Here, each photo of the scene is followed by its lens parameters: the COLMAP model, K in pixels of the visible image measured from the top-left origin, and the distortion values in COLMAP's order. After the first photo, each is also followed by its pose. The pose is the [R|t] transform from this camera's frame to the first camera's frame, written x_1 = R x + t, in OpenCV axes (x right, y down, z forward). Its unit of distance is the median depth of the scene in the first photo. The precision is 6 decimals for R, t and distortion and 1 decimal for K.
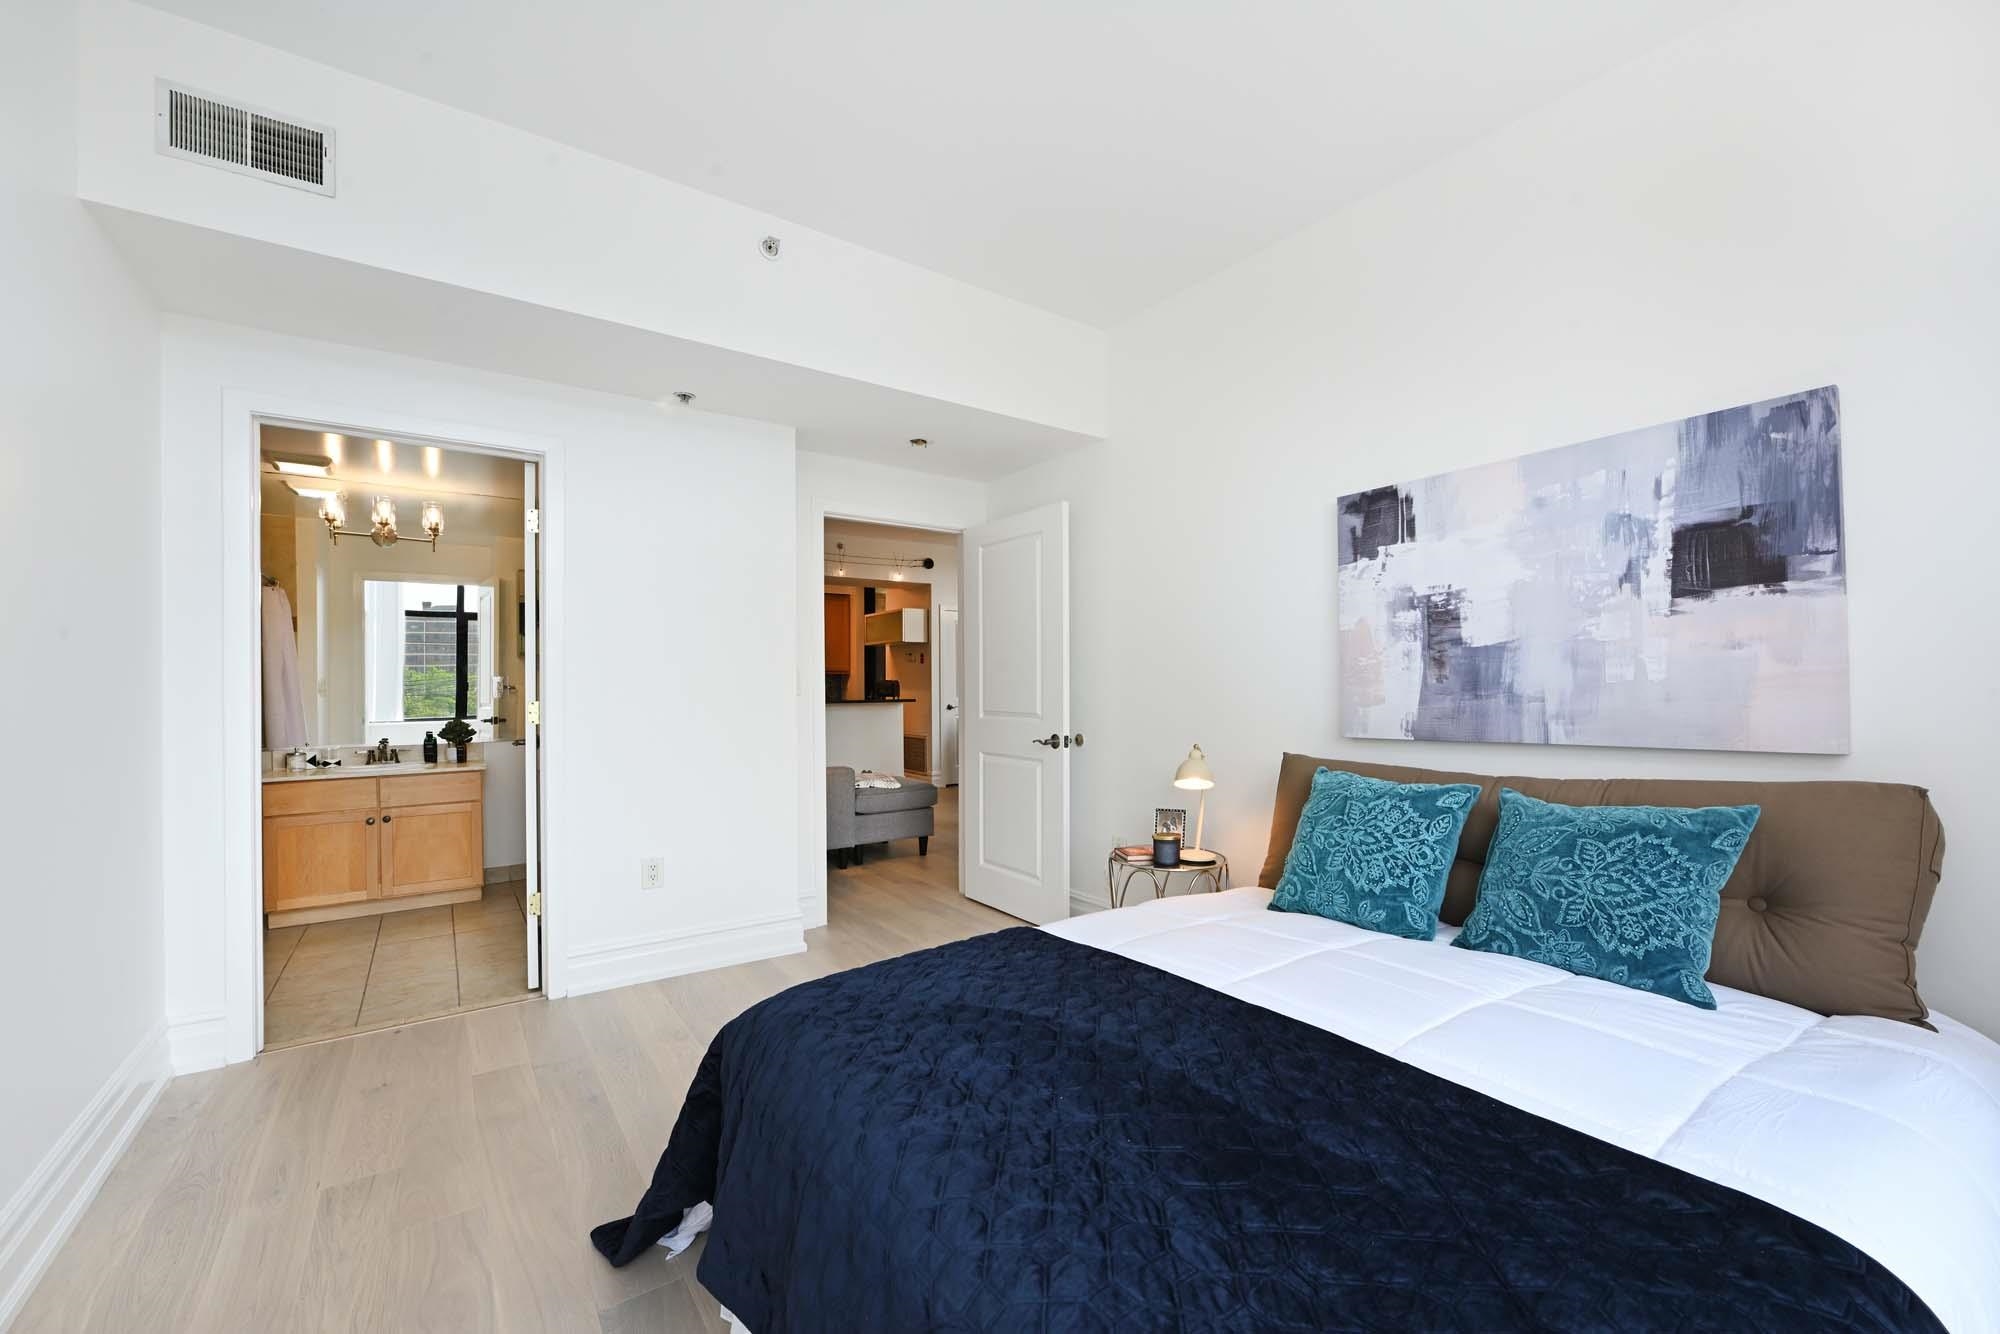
lens RADIAL K [[804.8, 0, 996.9], [0, 804.8, 674.7], [0, 0, 1]] dist [-0.008209, 0.000280]
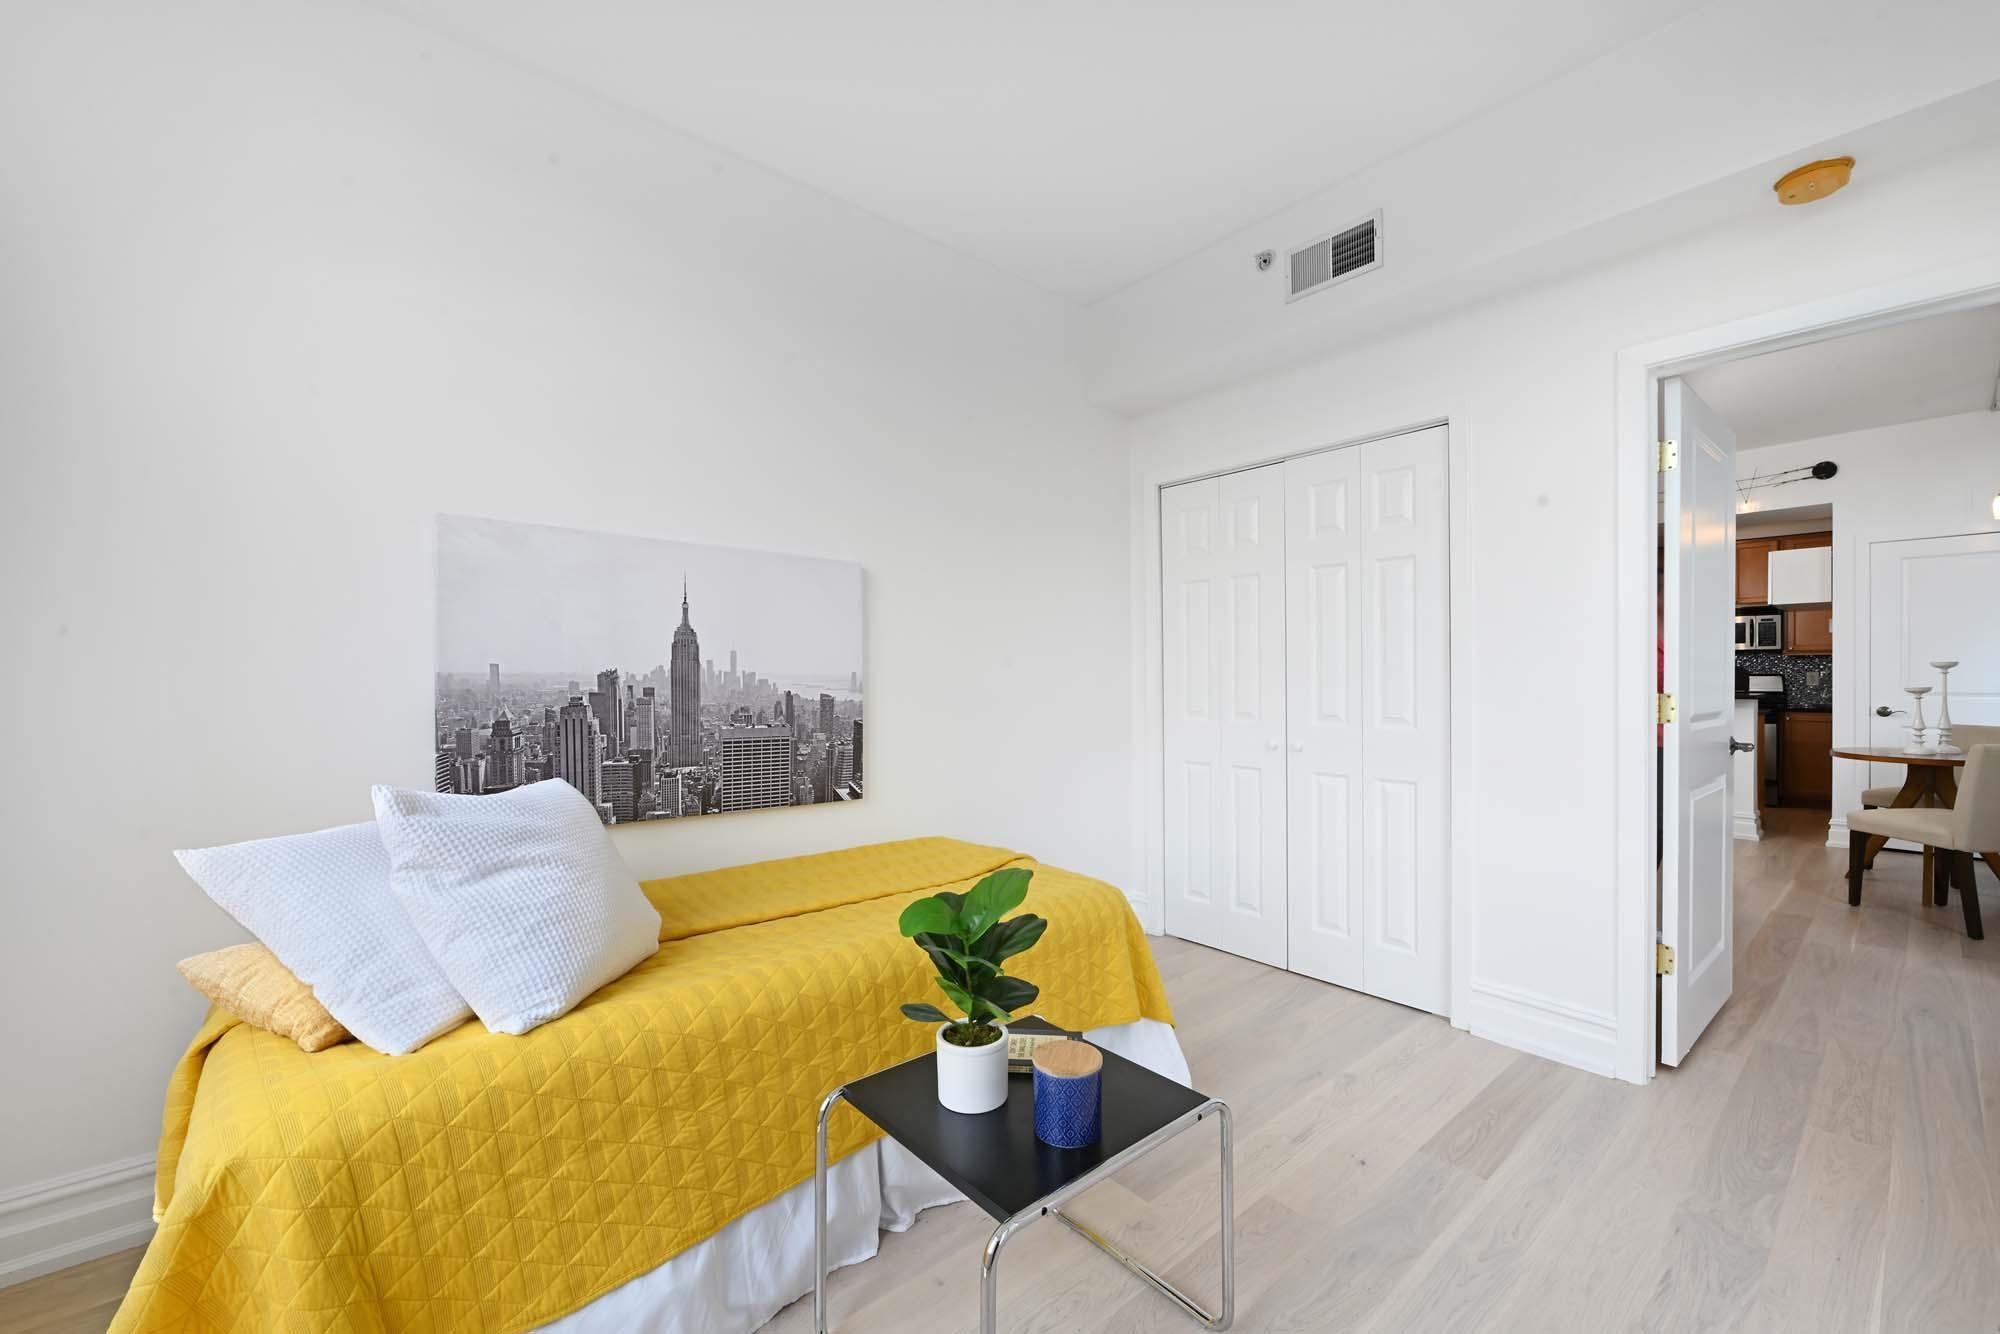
lens RADIAL K [[804.8, 0, 994.4], [0, 804.8, 668.5], [0, 0, 1]] dist [-0.008209, 0.000280]
pose [[0.091993, -0.000439, -0.995760, 0.448231], [0.001417, 0.999999, -0.000310, 0.008651], [0.995759, -0.001383, 0.091994, 0.324187]]
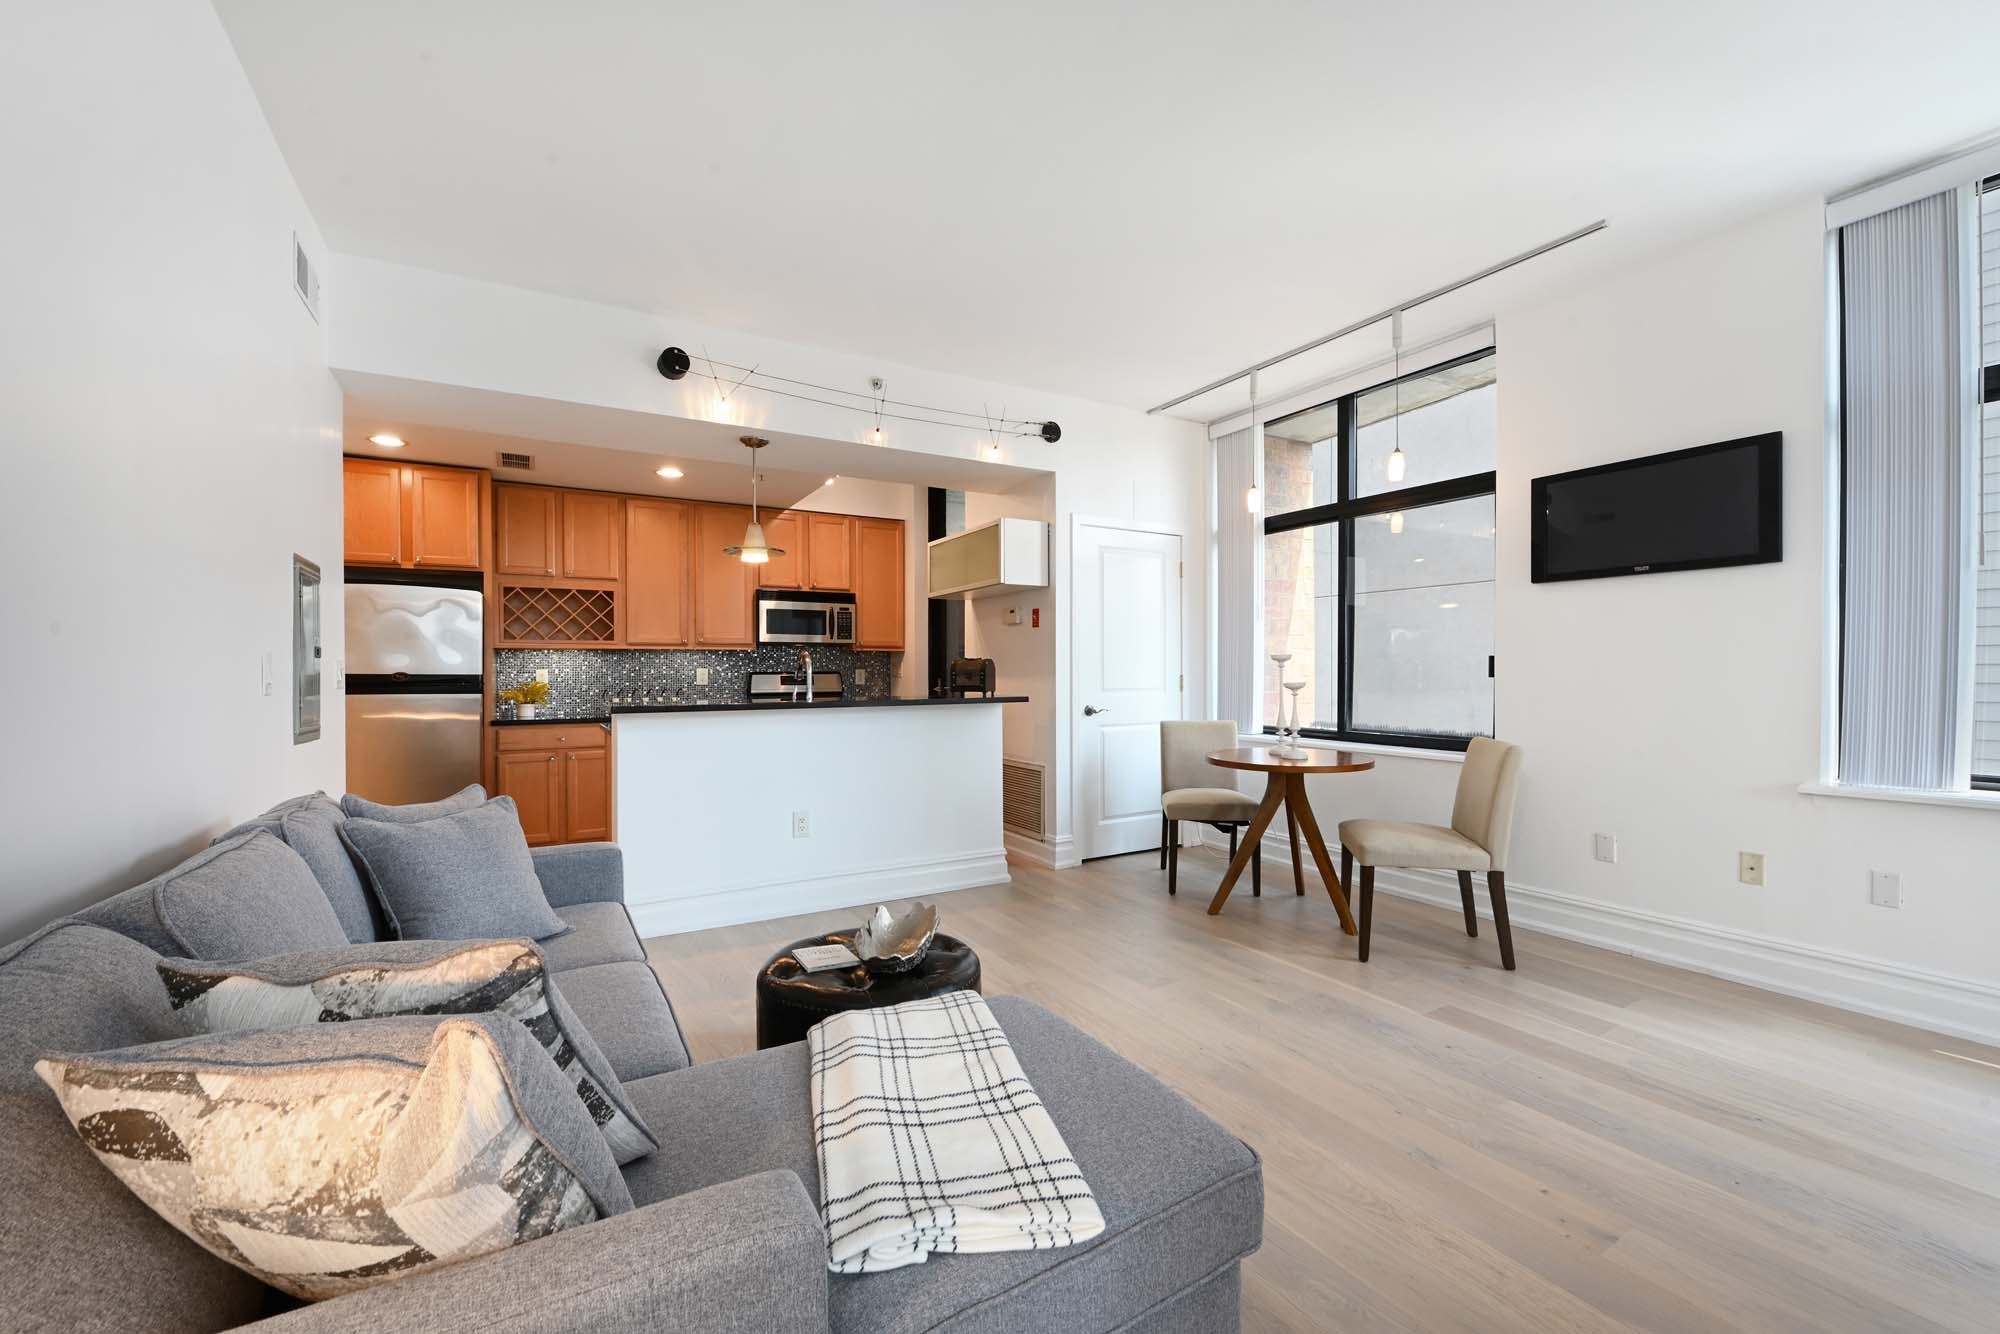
lens RADIAL K [[804.8, 0, 1001.3], [0, 804.8, 677.8], [0, 0, 1]] dist [-0.008209, 0.000280]
pose [[0.997416, 0.002188, -0.071813, -0.078789], [-0.001631, 0.999968, 0.007825, 0.014570], [0.071828, -0.007688, 0.997387, 0.481689]]
